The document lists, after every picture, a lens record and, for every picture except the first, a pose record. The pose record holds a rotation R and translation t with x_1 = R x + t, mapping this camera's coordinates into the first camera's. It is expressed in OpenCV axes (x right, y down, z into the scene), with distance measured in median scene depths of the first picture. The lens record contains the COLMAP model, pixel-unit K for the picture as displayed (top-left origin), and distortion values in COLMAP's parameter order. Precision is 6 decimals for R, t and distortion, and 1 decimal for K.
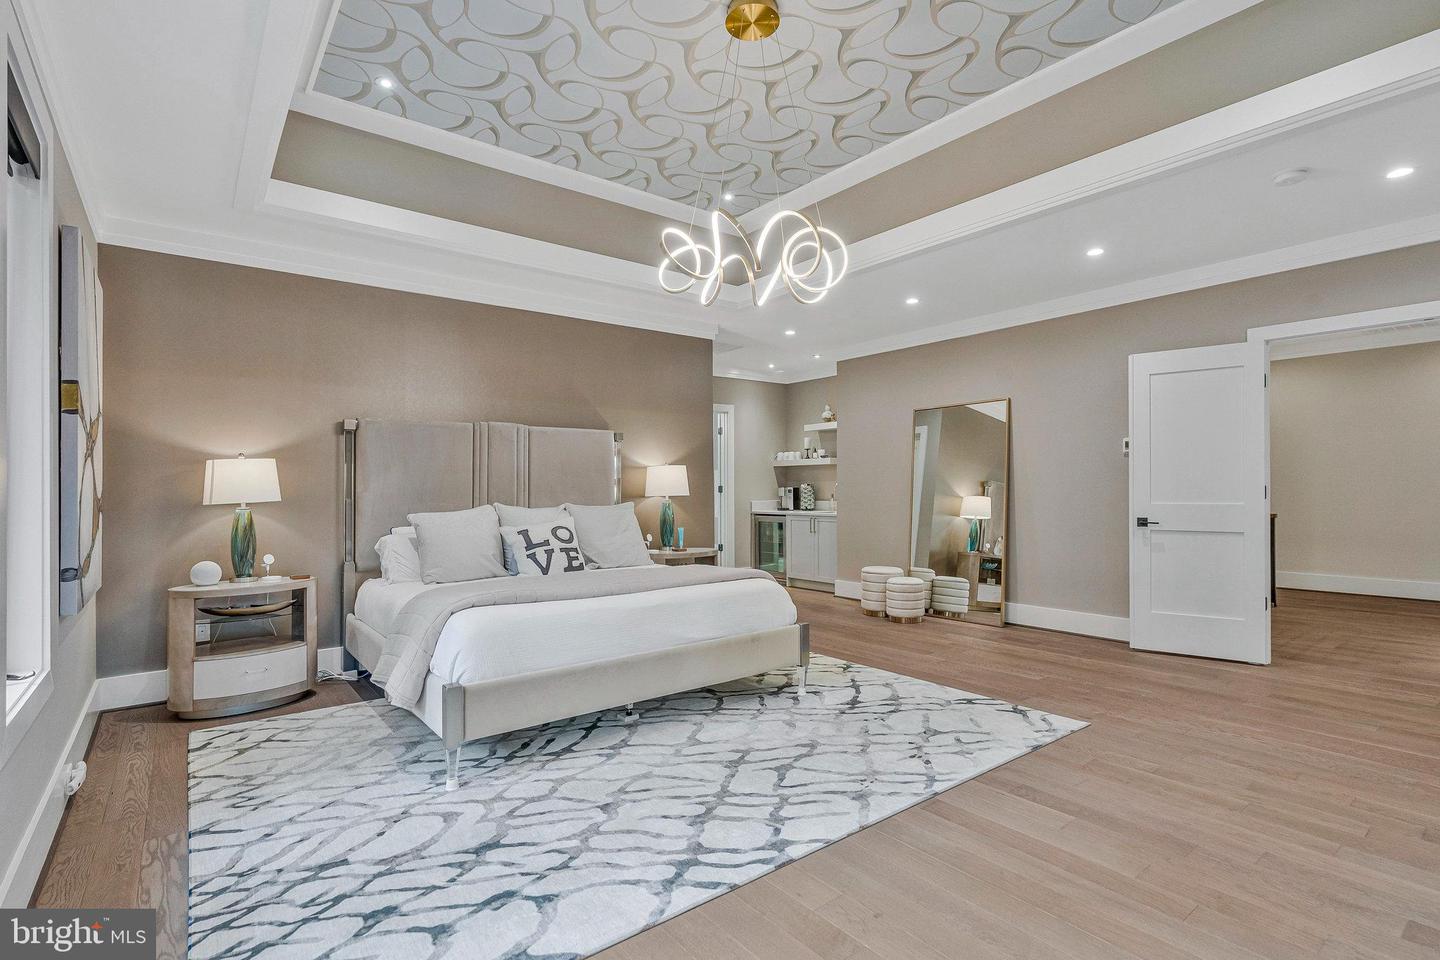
lens RADIAL K [[690.2, 0, 715.4], [0, 690.2, 473.6], [0, 0, 1]] dist [-0.001726, 0.000031]
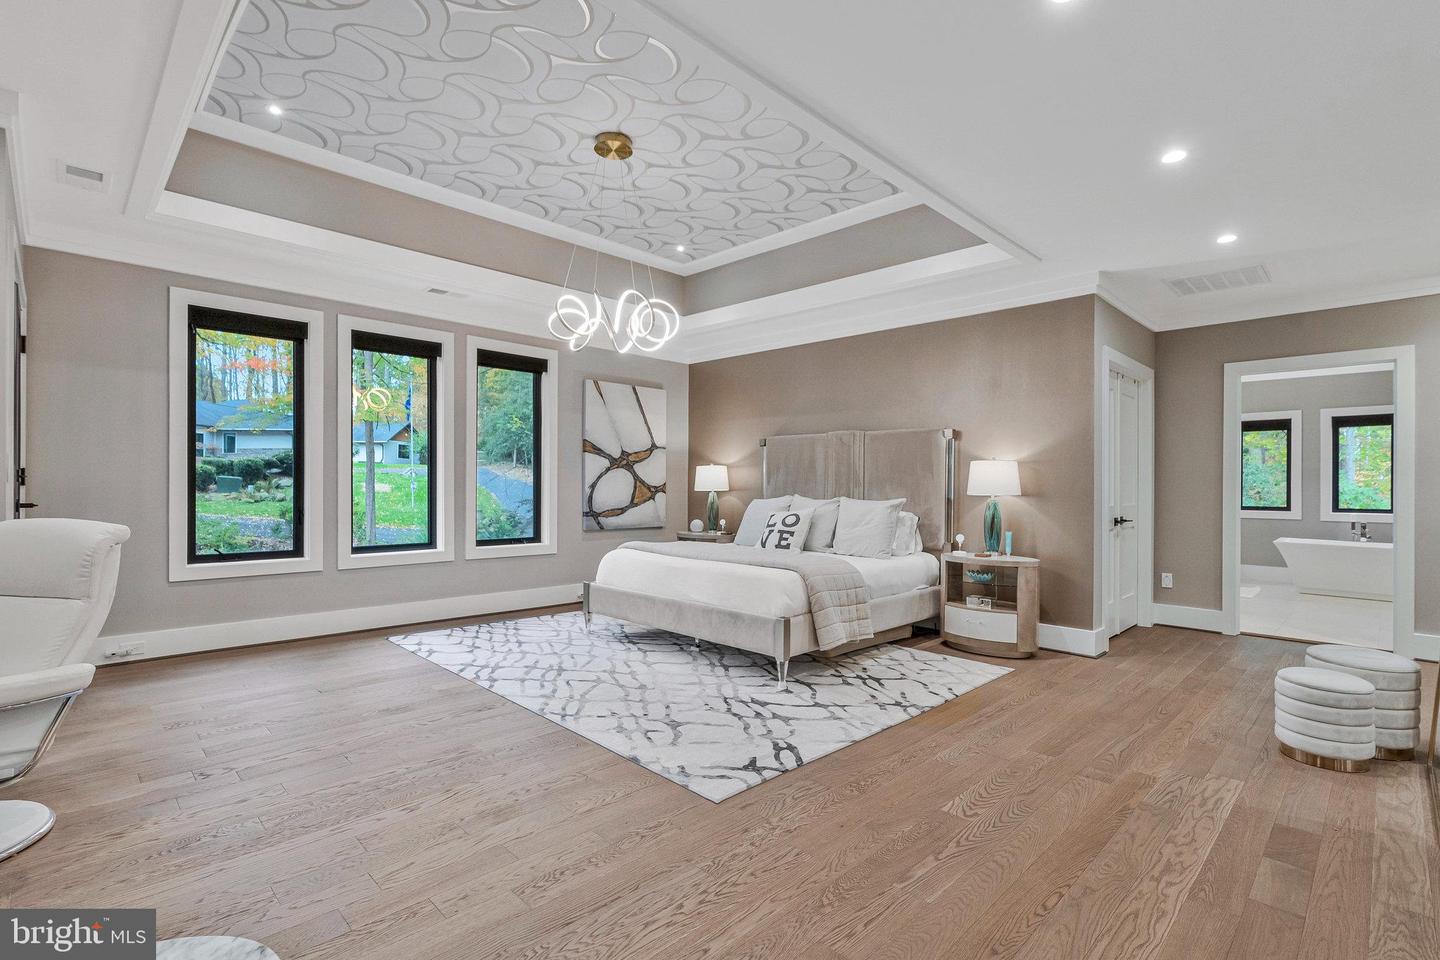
lens RADIAL K [[661.5, 0, 714.1], [0, 661.5, 482.1], [0, 0, 1]] dist [-0.001509, 0.000658]
pose [[0.123926, 0.003891, -0.992284, 1.180907], [0.008900, 0.999948, 0.005032, 0.012987], [0.992252, -0.009455, 0.123885, 0.862562]]
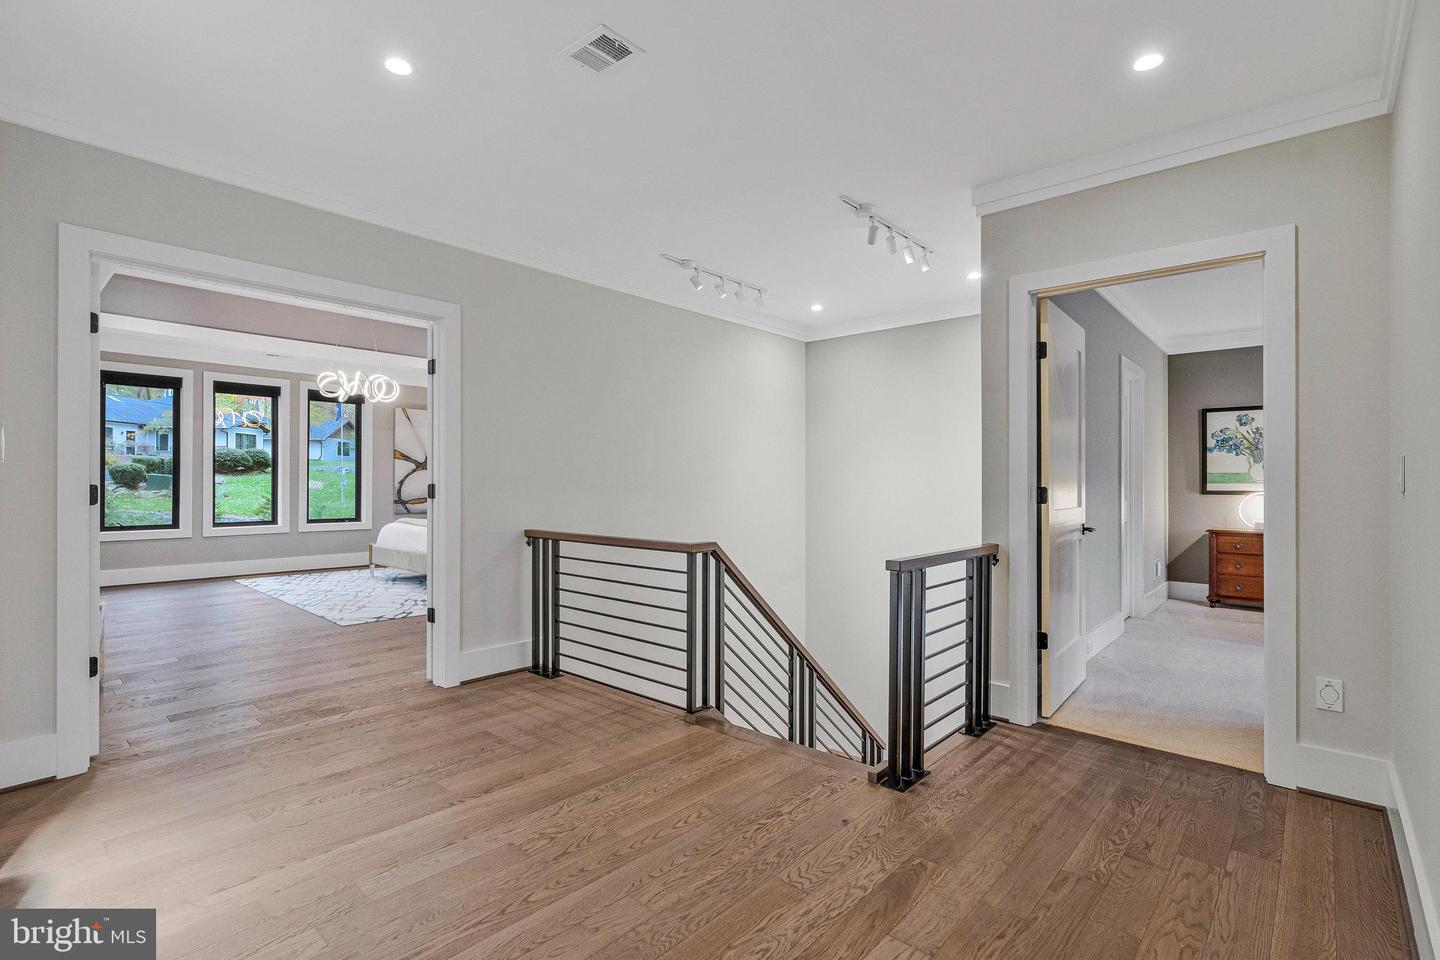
lens RADIAL K [[674.6, 0, 720.0], [0, 674.6, 480.0], [0, 0, 1]] dist [-0.001665, 0.000019]
pose [[0.175870, 0.006759, -0.984390, 2.157213], [0.011763, 0.999891, 0.008967, 0.011691], [0.984343, -0.013157, 0.175771, 1.519805]]
